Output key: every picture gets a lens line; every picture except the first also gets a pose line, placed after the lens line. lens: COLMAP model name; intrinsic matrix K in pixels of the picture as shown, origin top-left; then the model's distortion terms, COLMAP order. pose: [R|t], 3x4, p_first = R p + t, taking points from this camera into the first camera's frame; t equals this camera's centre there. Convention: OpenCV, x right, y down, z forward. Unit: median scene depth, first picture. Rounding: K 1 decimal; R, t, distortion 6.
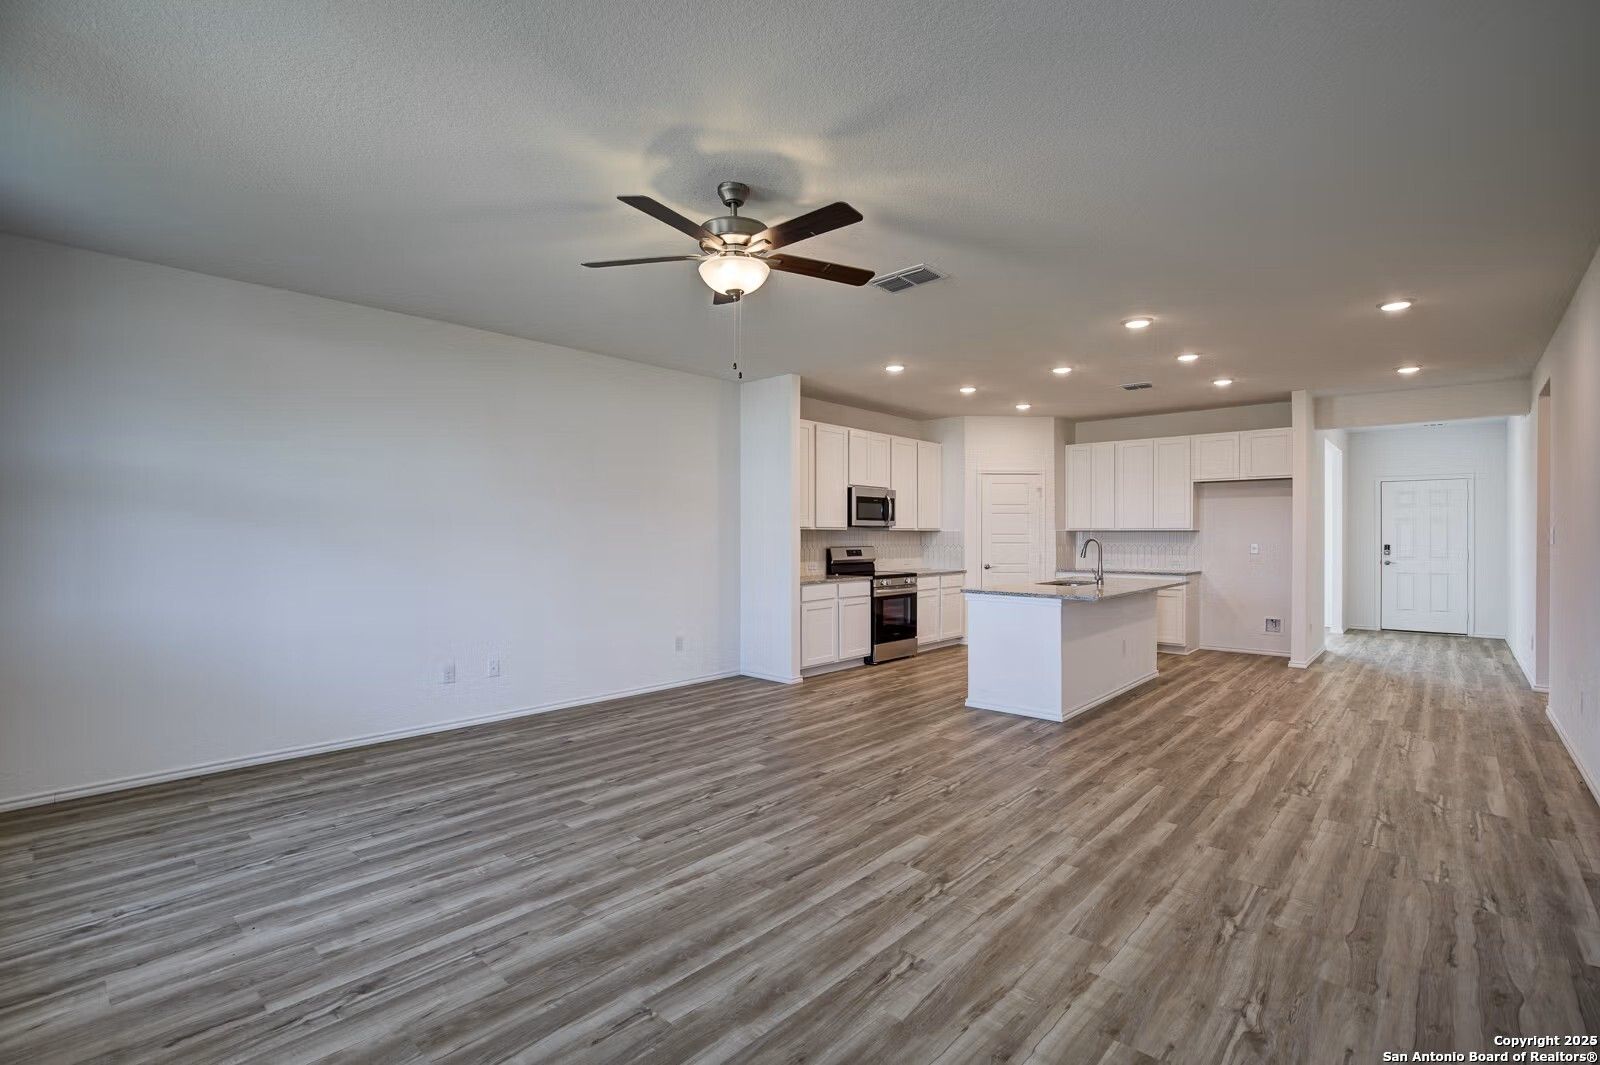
lens RADIAL K [[738.0, 0, 808.0], [0, 738.0, 539.3], [0, 0, 1]] dist [-0.041353, 0.010992]
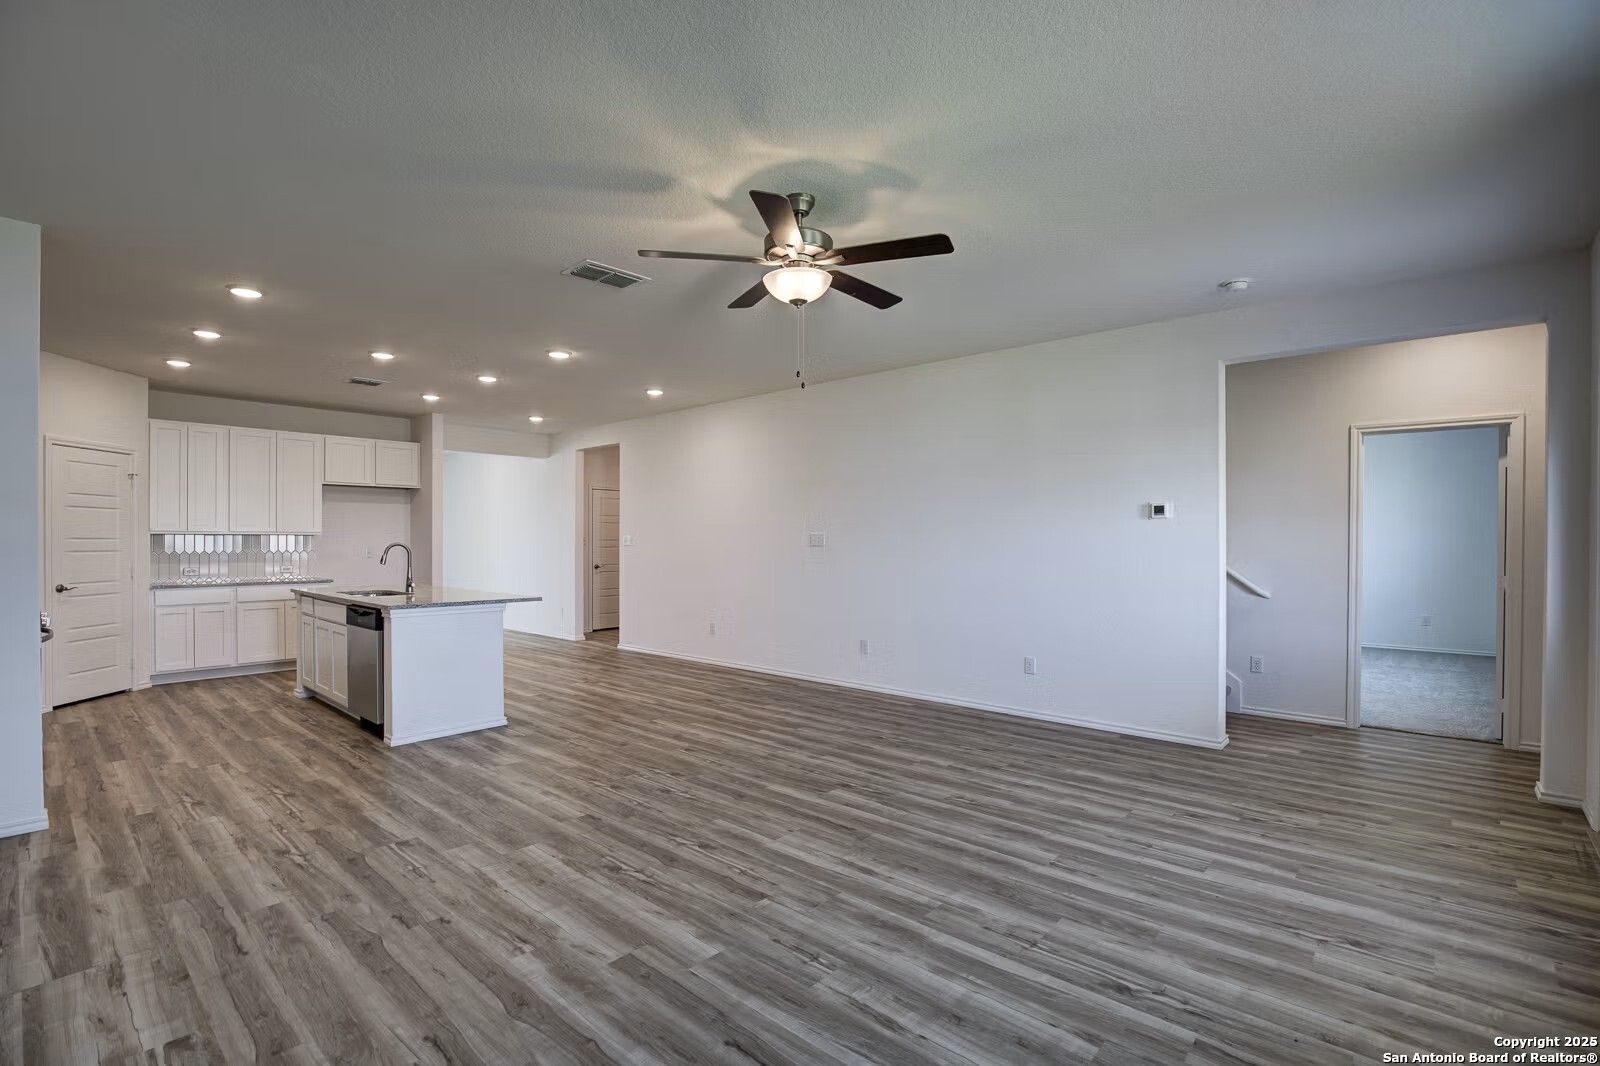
lens RADIAL K [[738.0, 0, 808.0], [0, 738.0, 539.8], [0, 0, 1]] dist [-0.041353, 0.010992]
pose [[-0.012046, -0.001038, 0.999927, -1.014964], [0.007262, 0.999973, 0.001126, -0.004877], [-0.999901, 0.007275, -0.012038, 0.906257]]
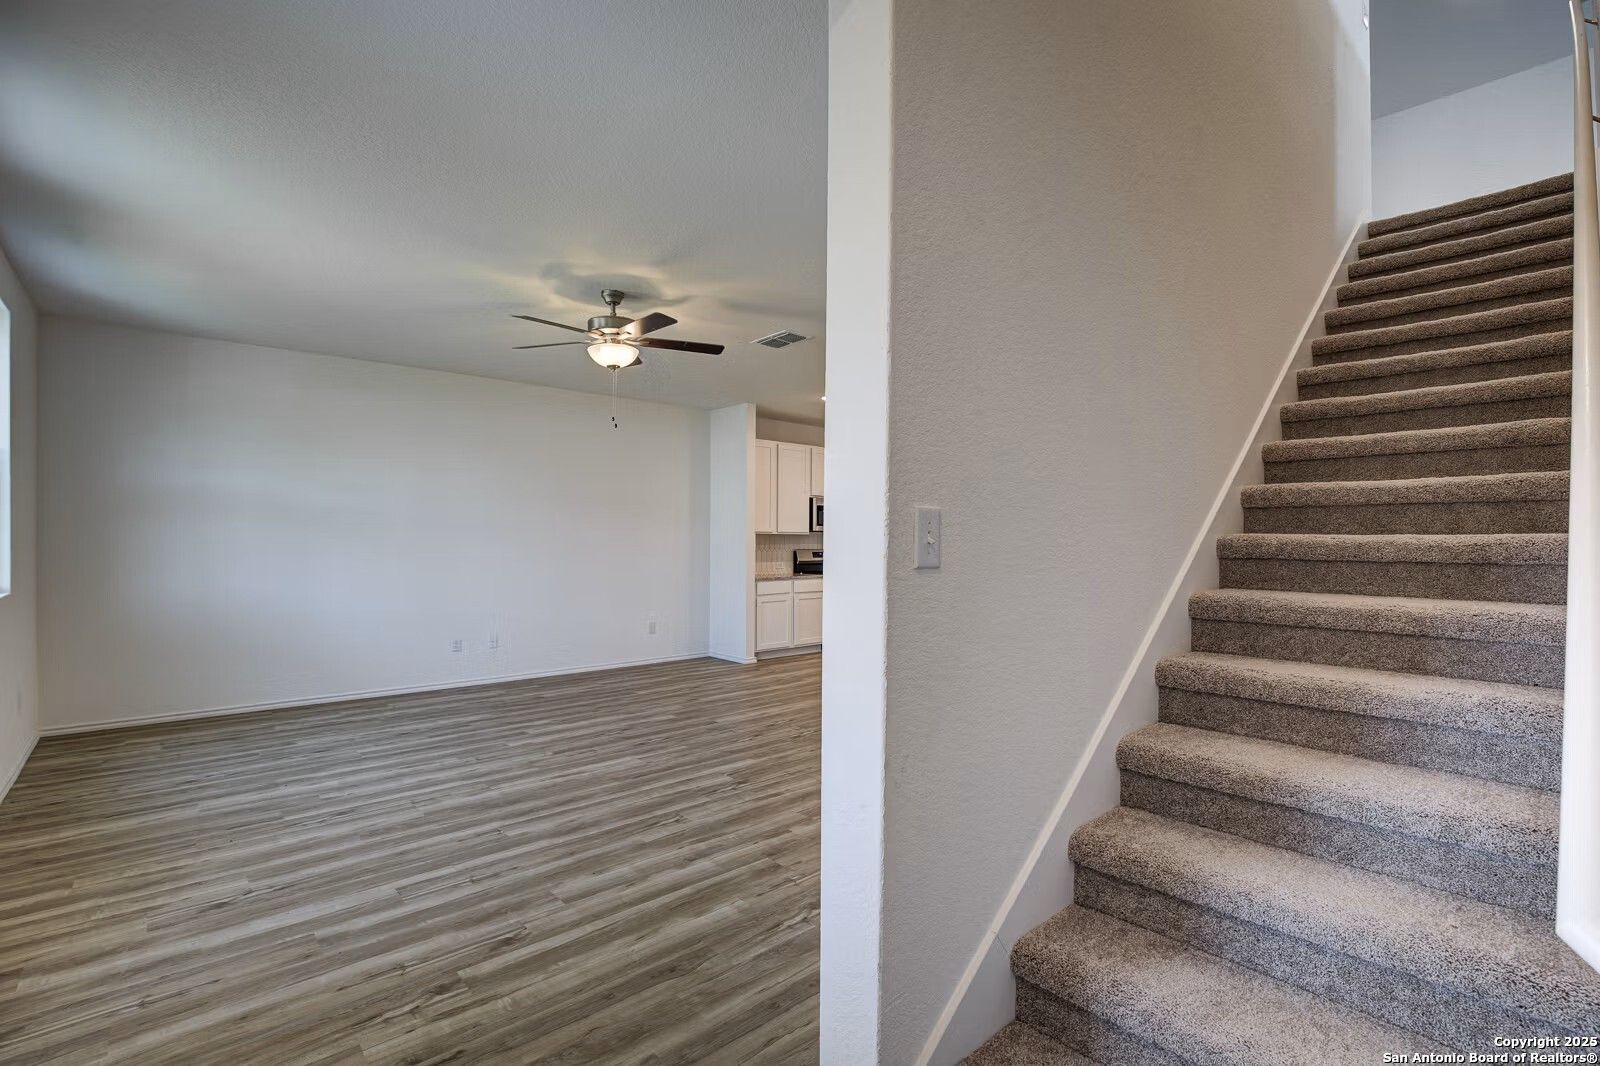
lens RADIAL K [[738.0, 0, 808.0], [0, 738.0, 539.8], [0, 0, 1]] dist [-0.041353, 0.010992]
pose [[0.994835, 0.004930, -0.101390, 0.378986], [-0.005462, 0.999973, -0.004968, 0.002690], [0.101363, 0.005496, 0.994834, -0.334382]]
